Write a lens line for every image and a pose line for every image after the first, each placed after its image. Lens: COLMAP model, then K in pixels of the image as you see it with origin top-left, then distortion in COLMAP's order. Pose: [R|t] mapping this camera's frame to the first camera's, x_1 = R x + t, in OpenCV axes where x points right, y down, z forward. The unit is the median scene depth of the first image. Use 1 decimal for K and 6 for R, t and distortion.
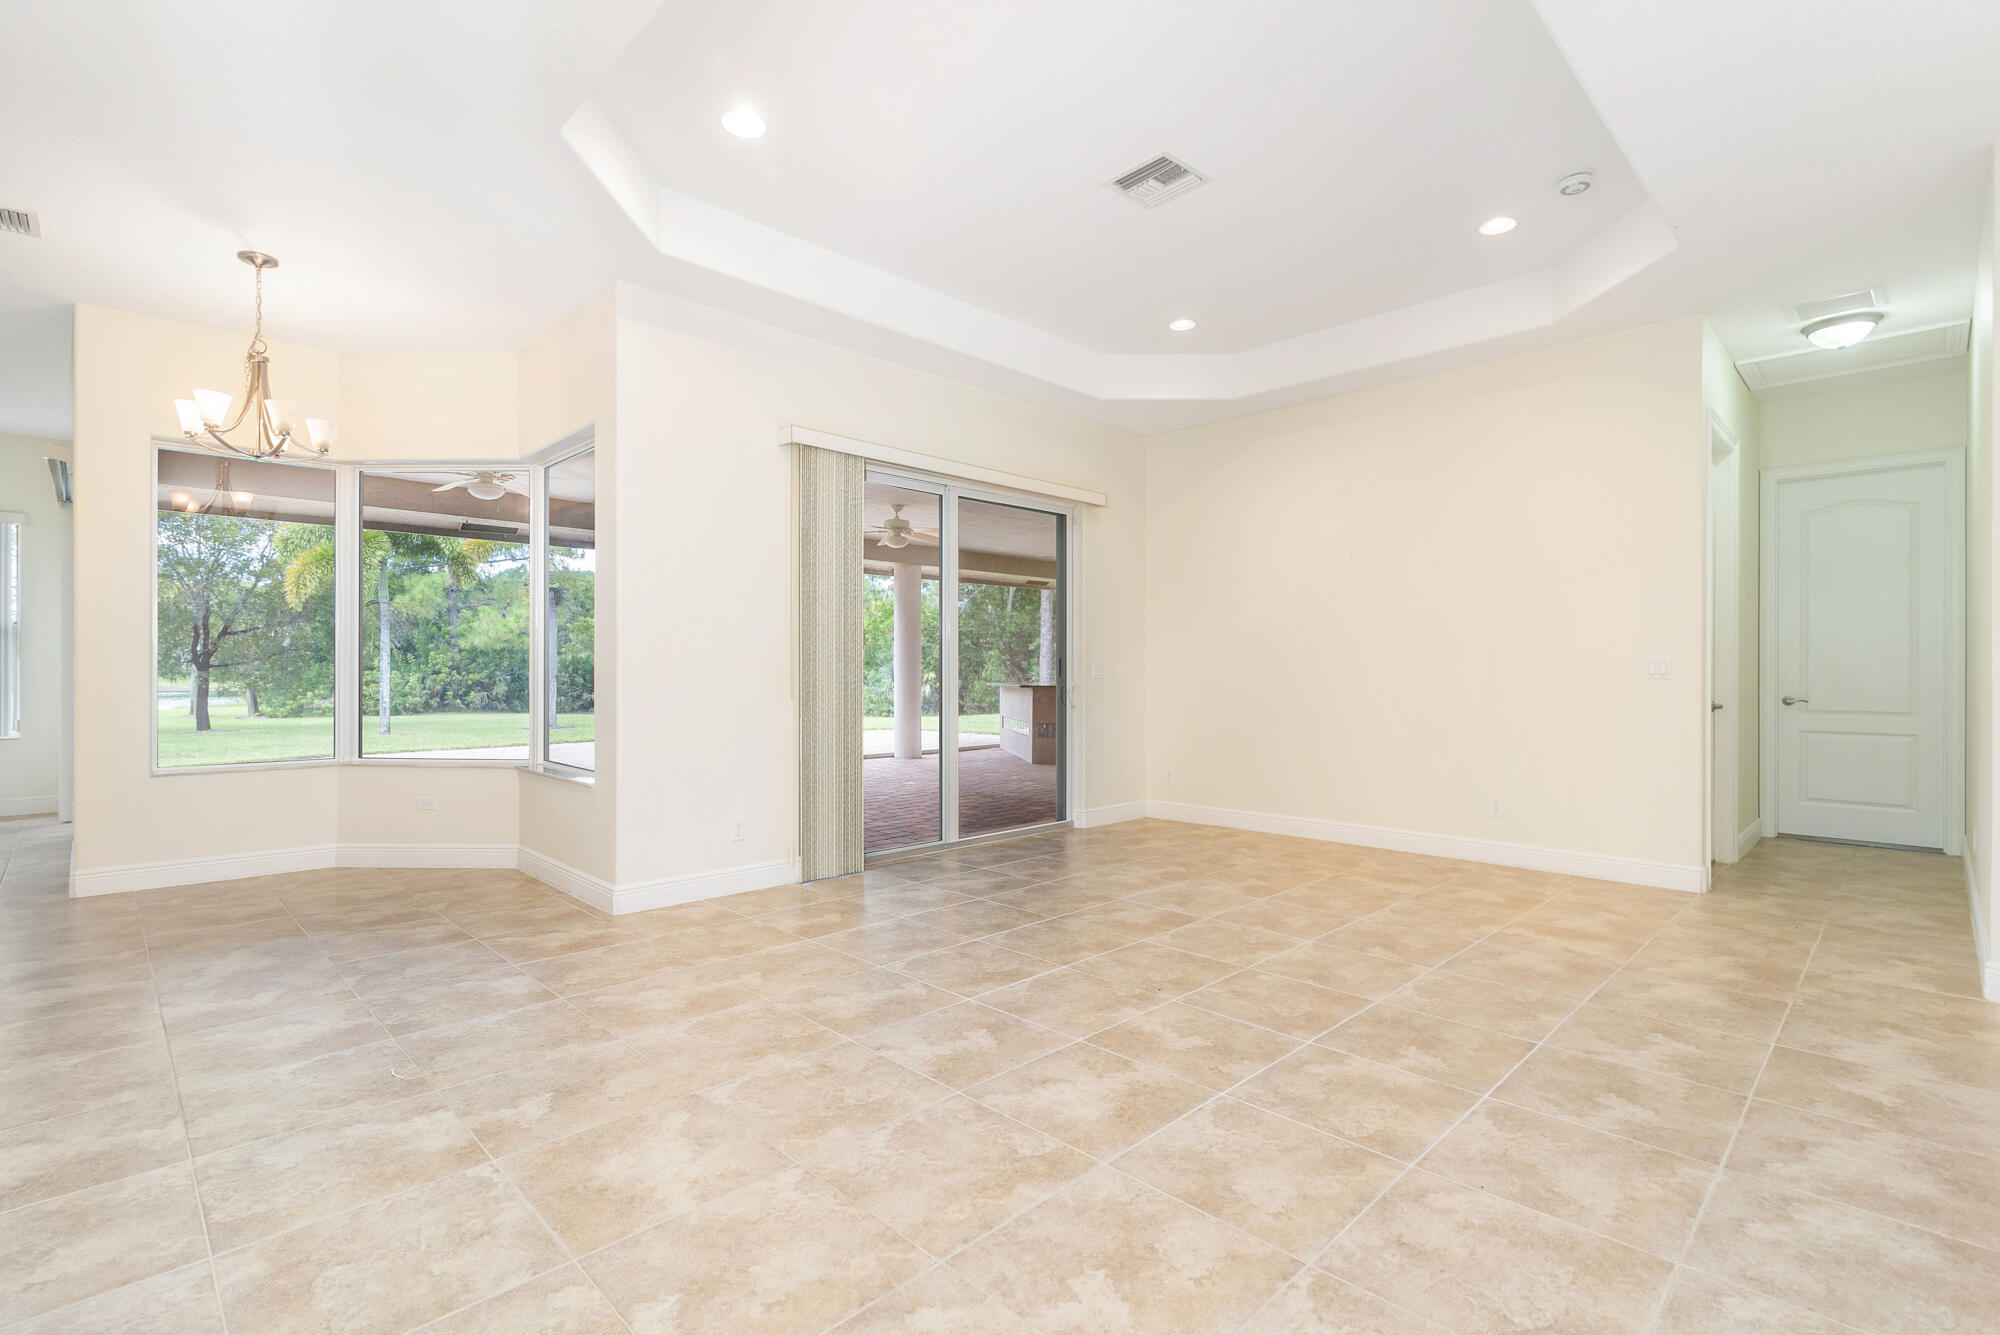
lens RADIAL K [[919.0, 0, 1012.5], [0, 919.0, 662.9], [0, 0, 1]] dist [0.001193, -0.001066]
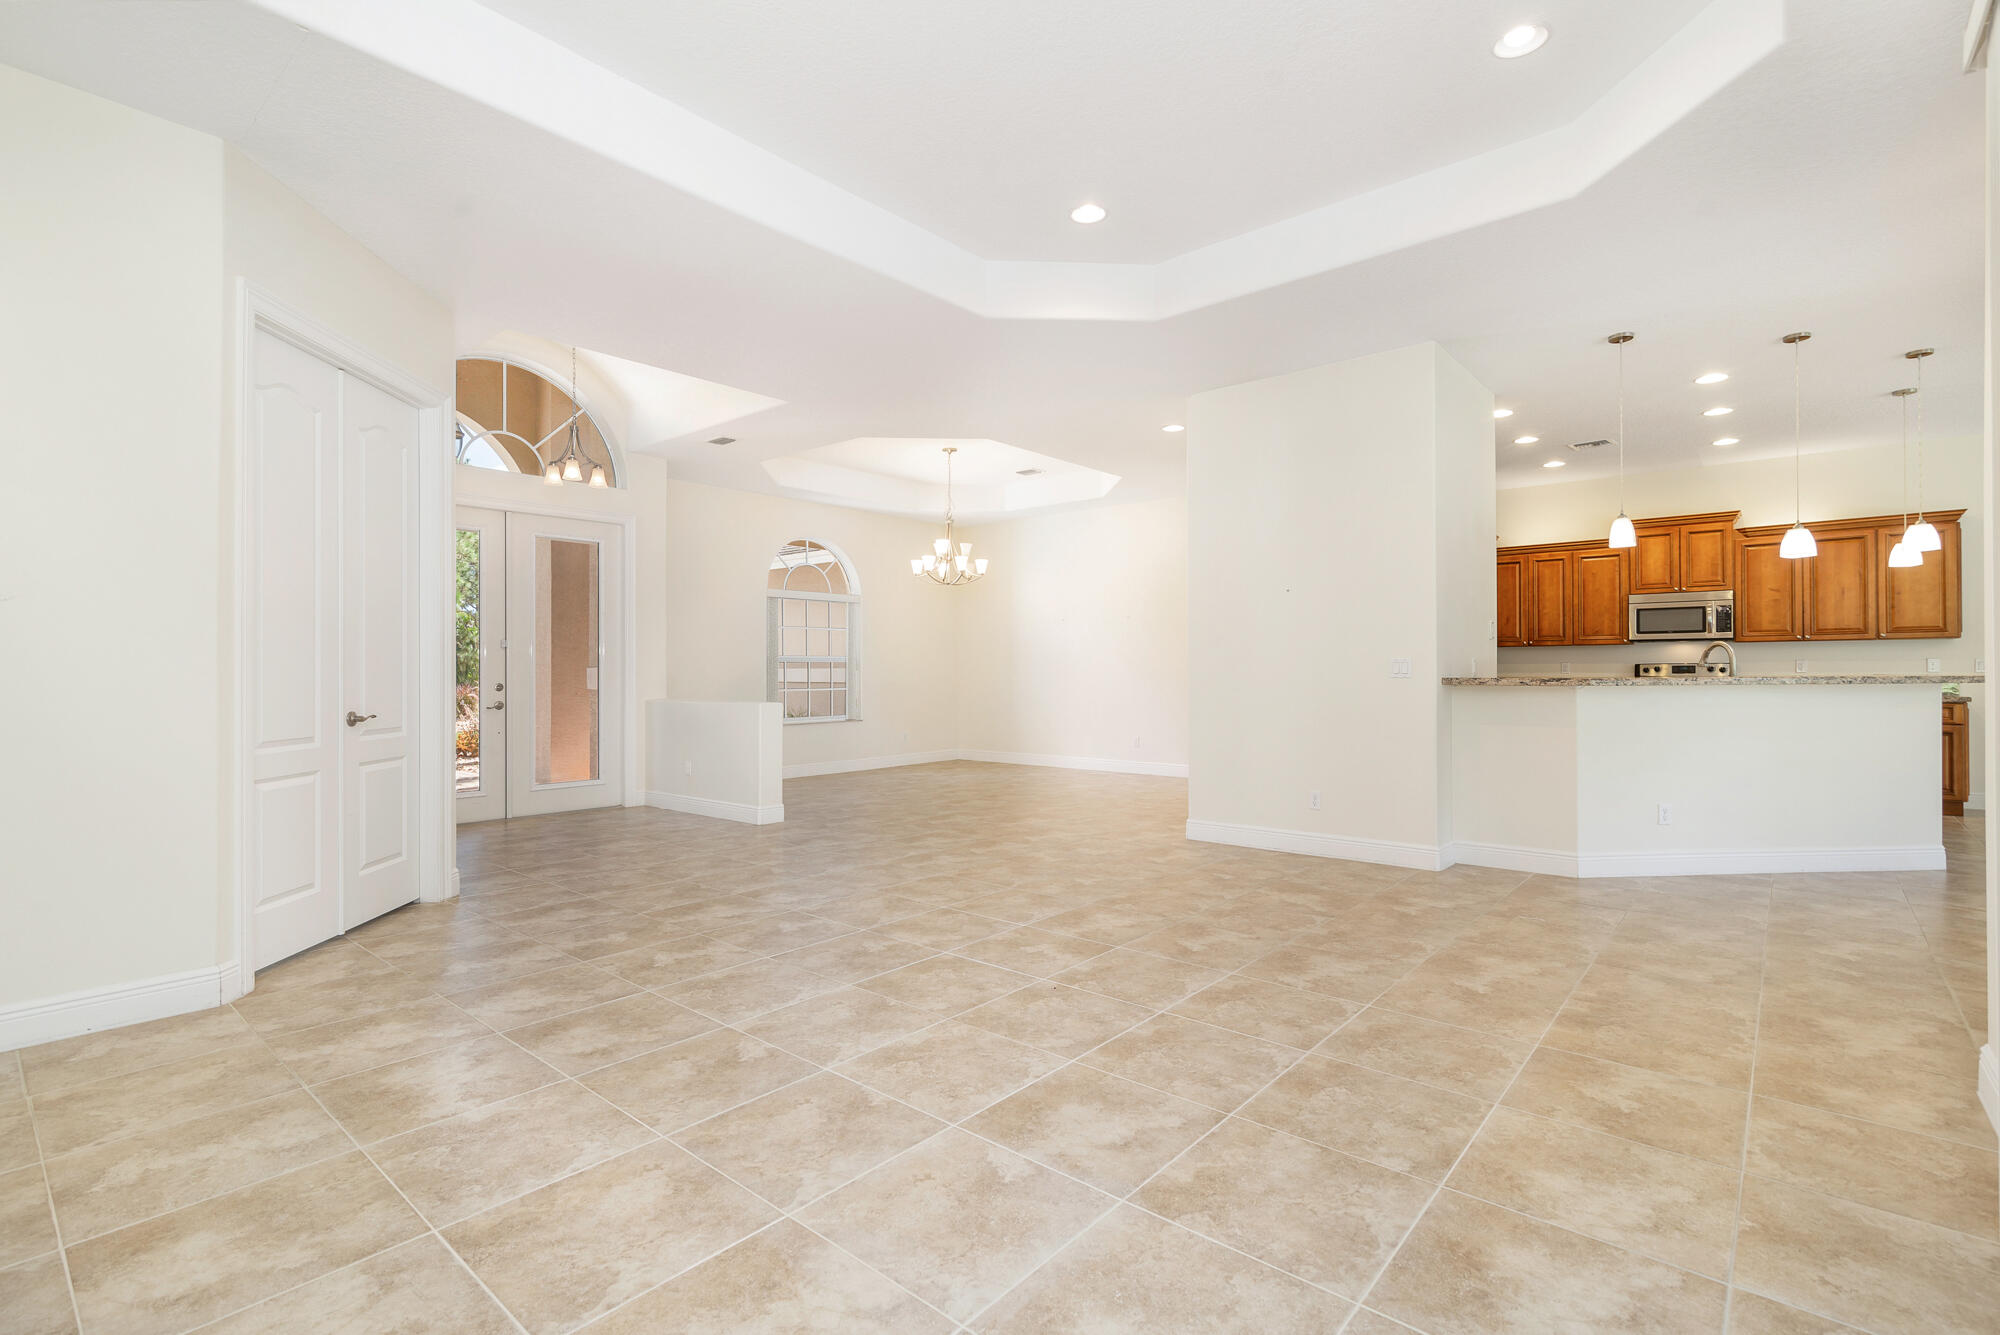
lens RADIAL K [[919.1, 0, 992.9], [0, 919.1, 673.6], [0, 0, 1]] dist [-0.000632, -0.000754]
pose [[-0.998319, 0.003646, -0.057851, 0.318423], [0.003930, 0.999981, -0.004800, 0.019979], [0.057832, -0.005019, -0.998314, 2.237805]]
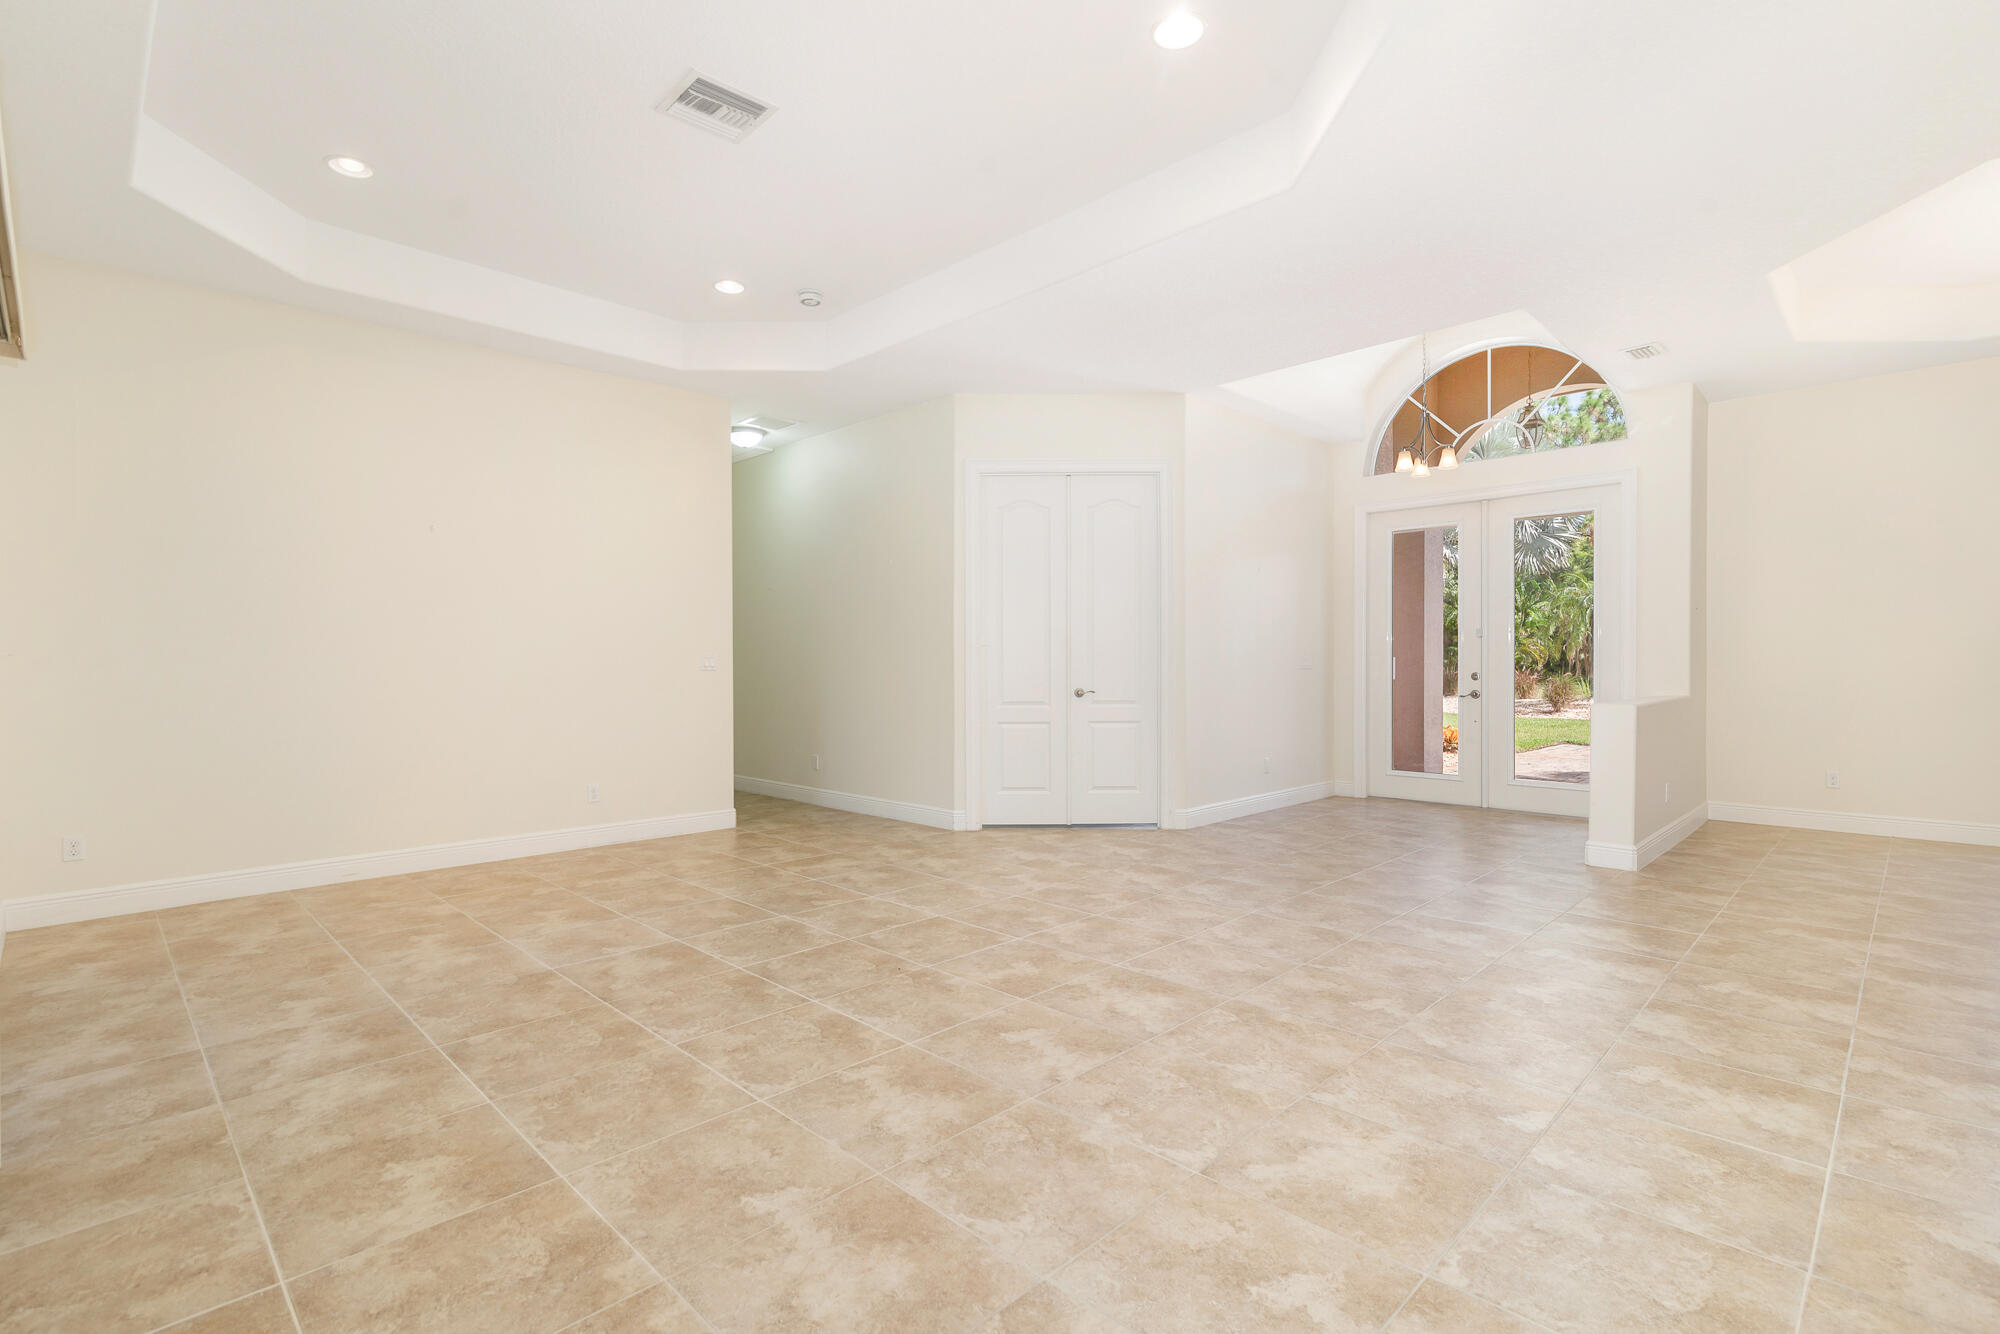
lens RADIAL K [[919.0, 0, 993.1], [0, 919.0, 664.2], [0, 0, 1]] dist [0.001193, -0.001066]
pose [[0.007944, -0.002249, 0.999966, -0.988398], [-0.003891, 0.999990, 0.002280, 0.007331], [-0.999961, -0.003909, 0.007935, 0.994100]]
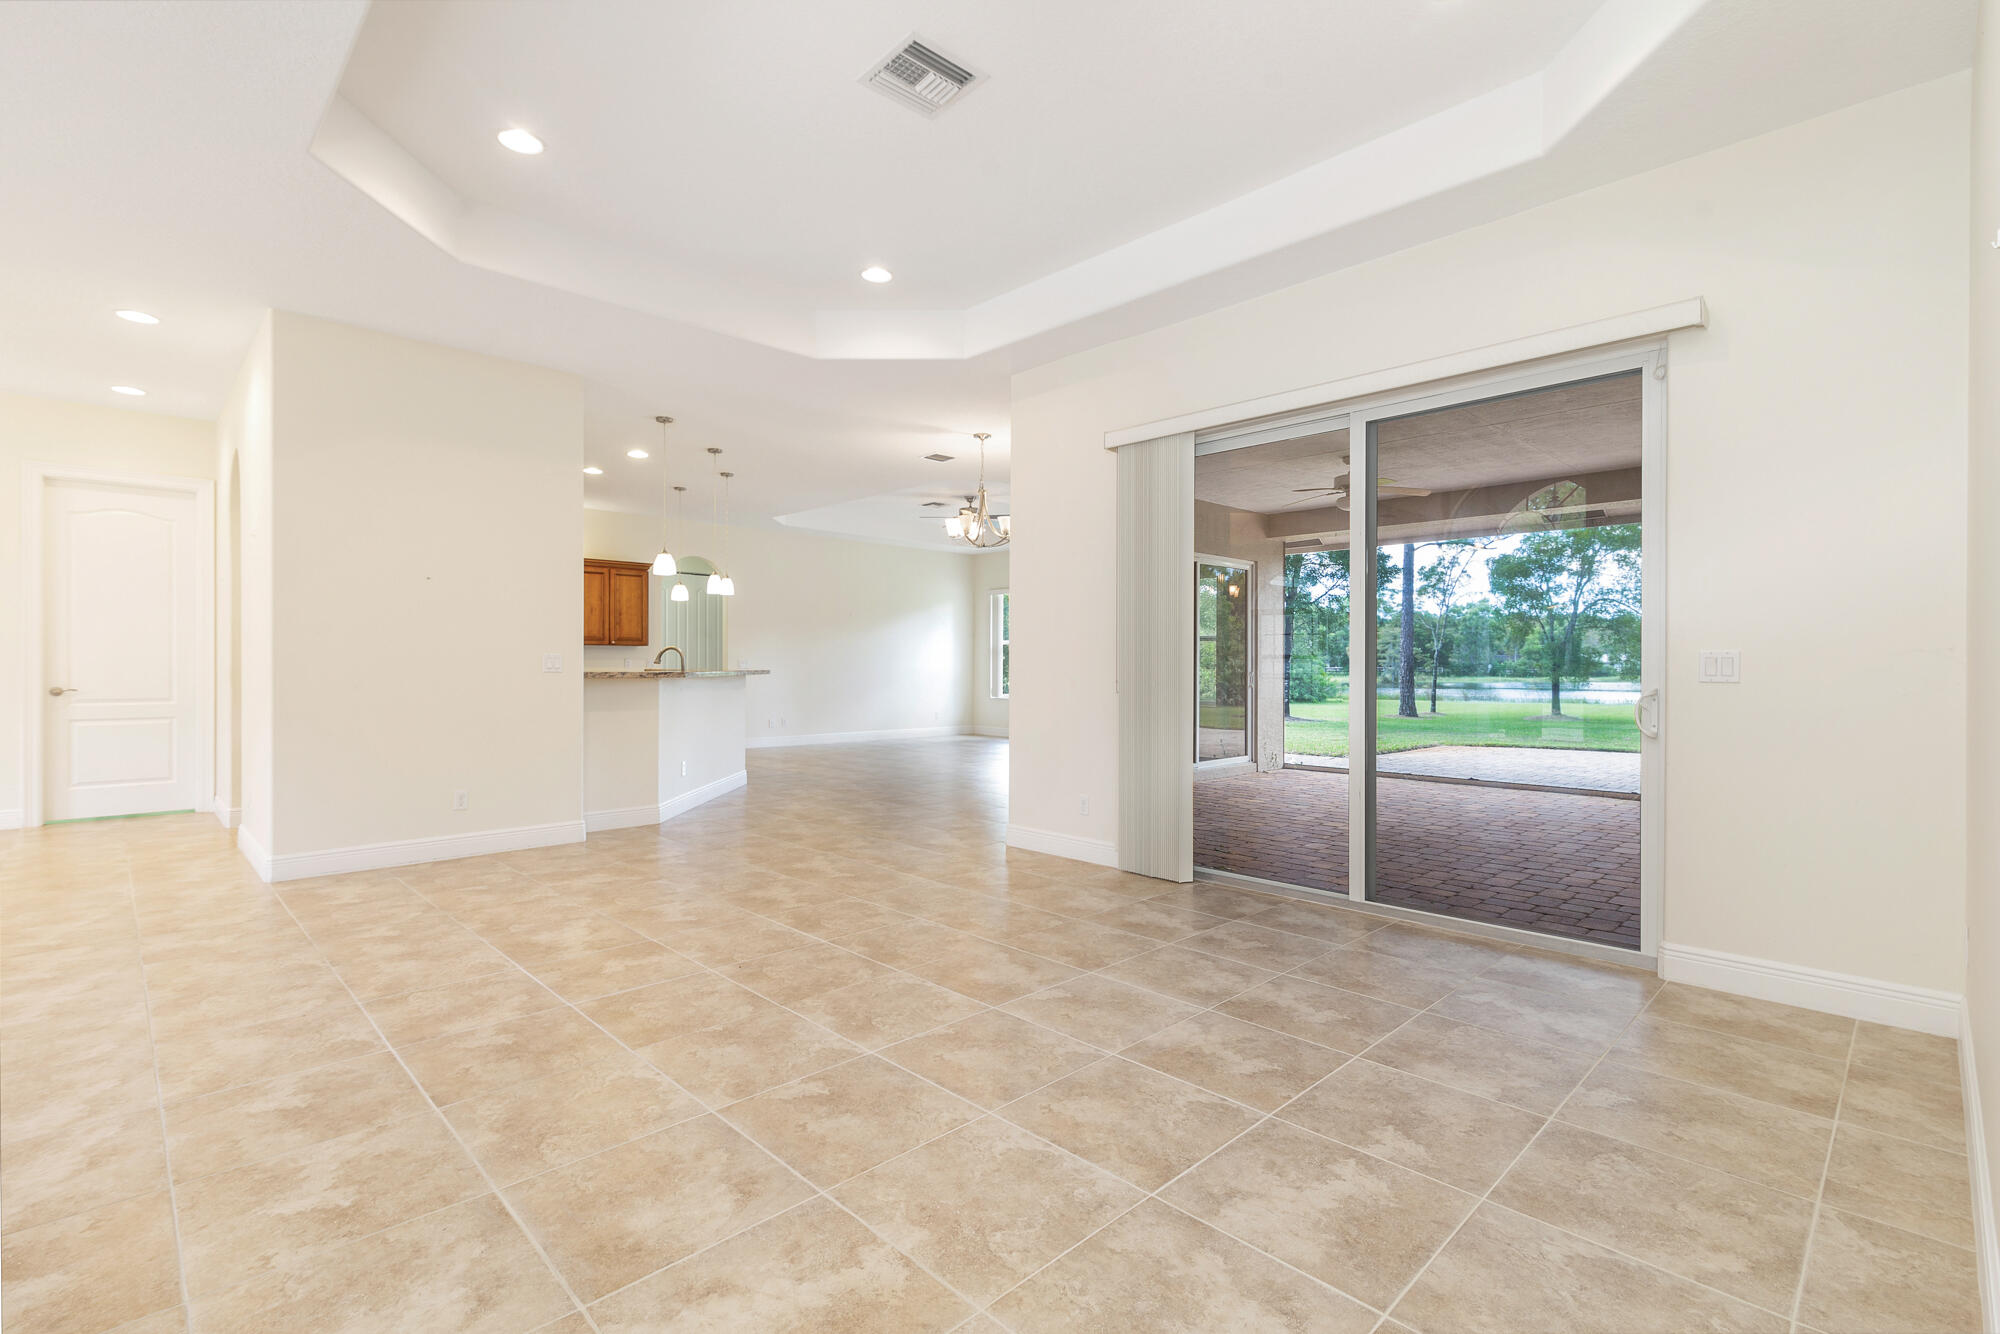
lens RADIAL K [[919.0, 0, 998.3], [0, 919.0, 667.7], [0, 0, 1]] dist [0.001193, -0.001066]
pose [[-0.015744, 0.001537, -0.999875, 1.350247], [0.004323, 0.999990, 0.001469, 0.015059], [0.999867, -0.004299, -0.015751, 1.472126]]
